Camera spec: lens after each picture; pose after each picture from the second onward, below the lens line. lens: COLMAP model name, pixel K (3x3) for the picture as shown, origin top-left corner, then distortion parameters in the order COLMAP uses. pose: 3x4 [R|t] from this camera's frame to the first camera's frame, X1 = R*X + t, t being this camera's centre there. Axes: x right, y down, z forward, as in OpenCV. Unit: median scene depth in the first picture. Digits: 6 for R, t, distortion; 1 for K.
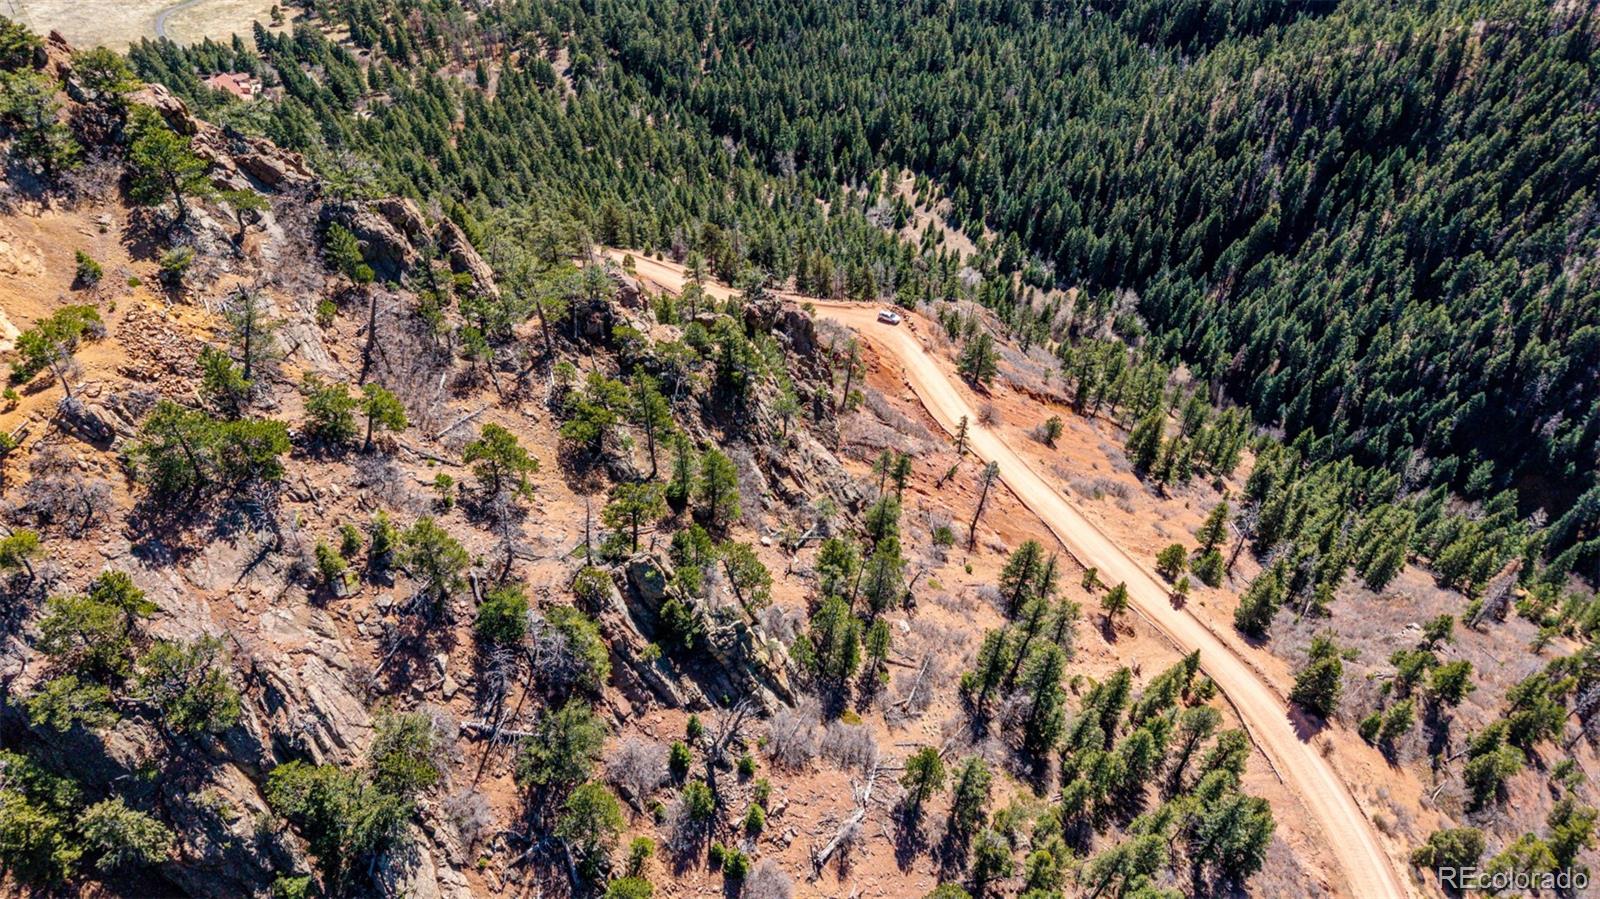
lens RADIAL K [[1070.9, 0, 798.7], [0, 1070.9, 449.4], [0, 0, 1]] dist [0.030975, -0.033674]
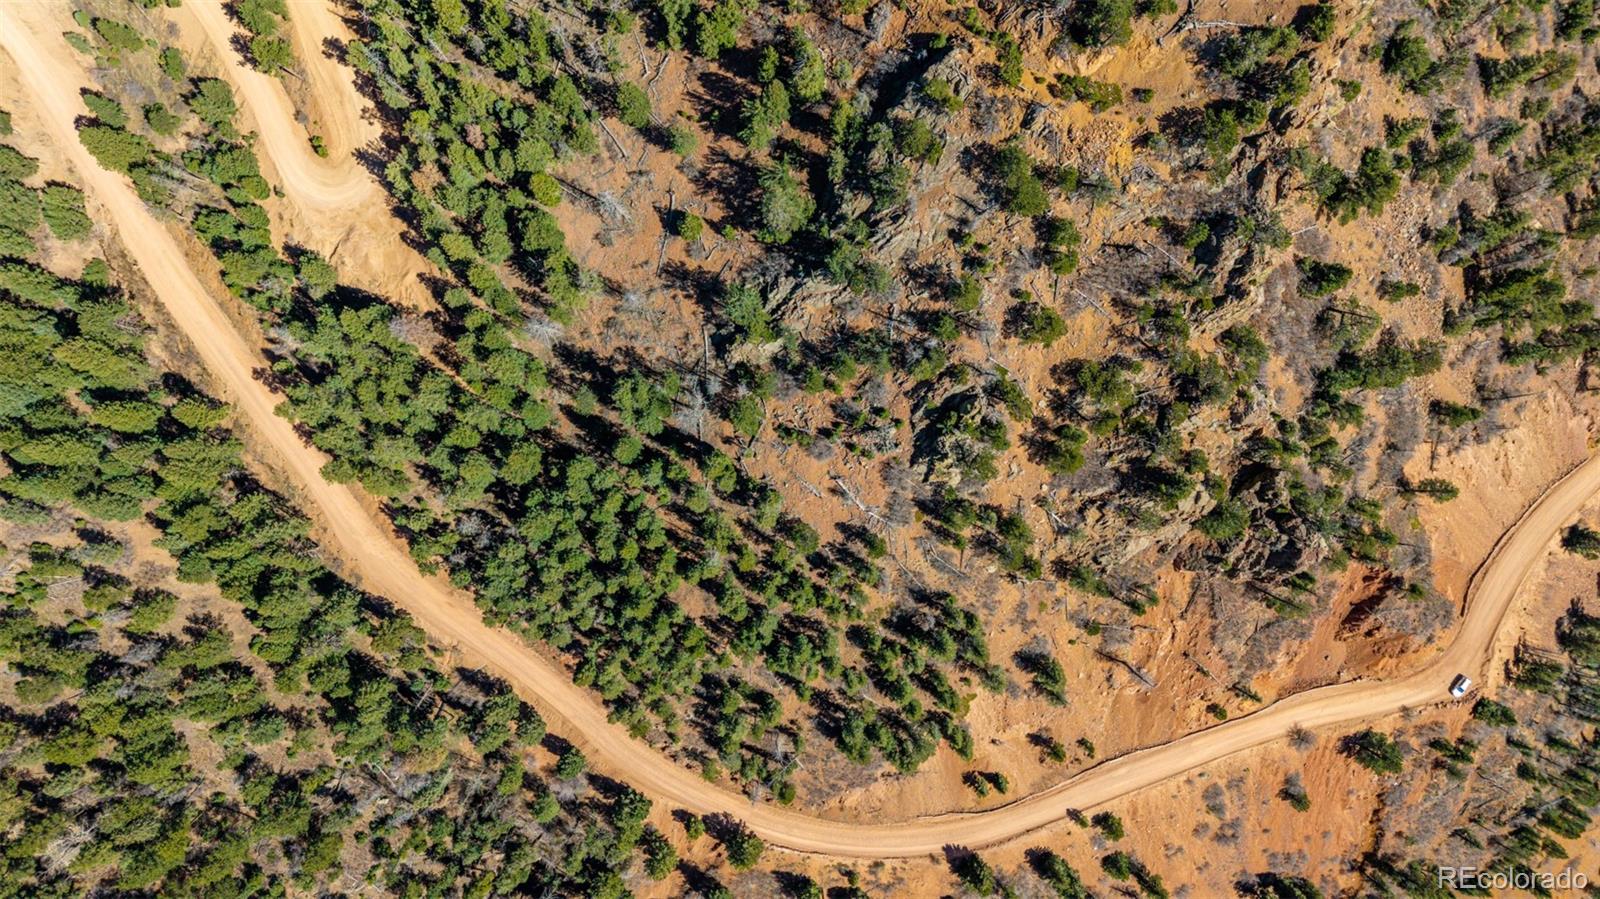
lens RADIAL K [[1063.9, 0, 791.5], [0, 1063.9, 449.2], [0, 0, 1]] dist [0.034512, -0.041614]
pose [[-0.195504, 0.980633, -0.011746, 0.001397], [-0.708015, -0.132846, 0.693590, -0.262300], [0.678596, 0.143916, 0.720275, -0.127780]]
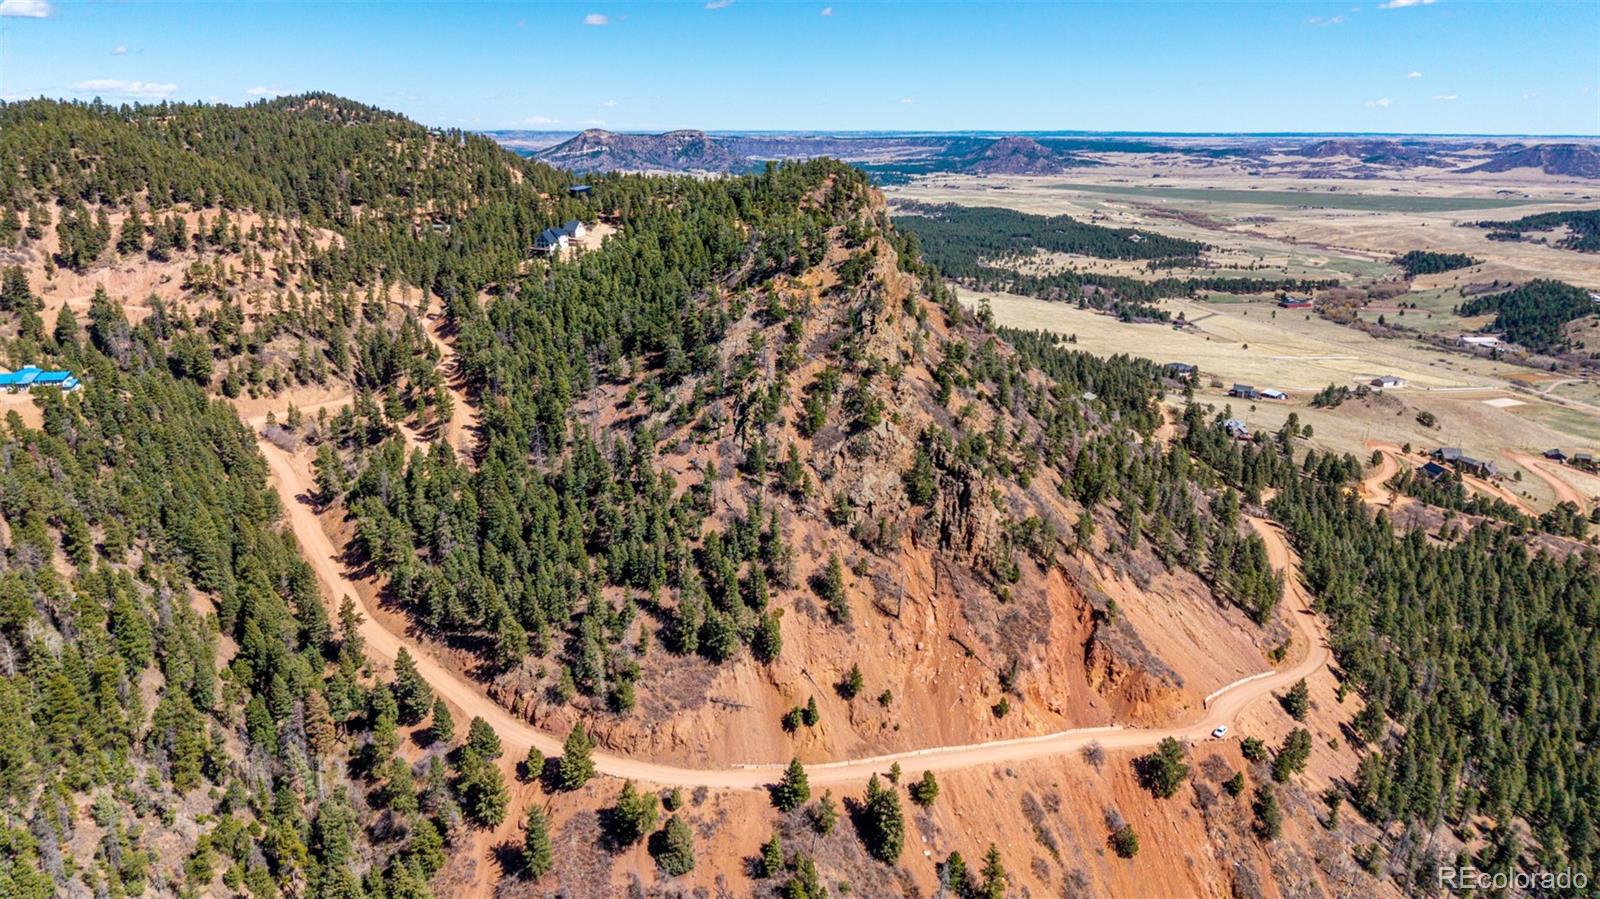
lens RADIAL K [[1064.9, 0, 800.0], [0, 1064.9, 449.5], [0, 0, 1]] dist [0.041066, -0.050071]
pose [[-0.213665, 0.262567, -0.940960, 0.902296], [-0.706360, 0.623845, 0.334473, -0.289648], [0.674835, 0.736122, 0.052173, 0.312566]]
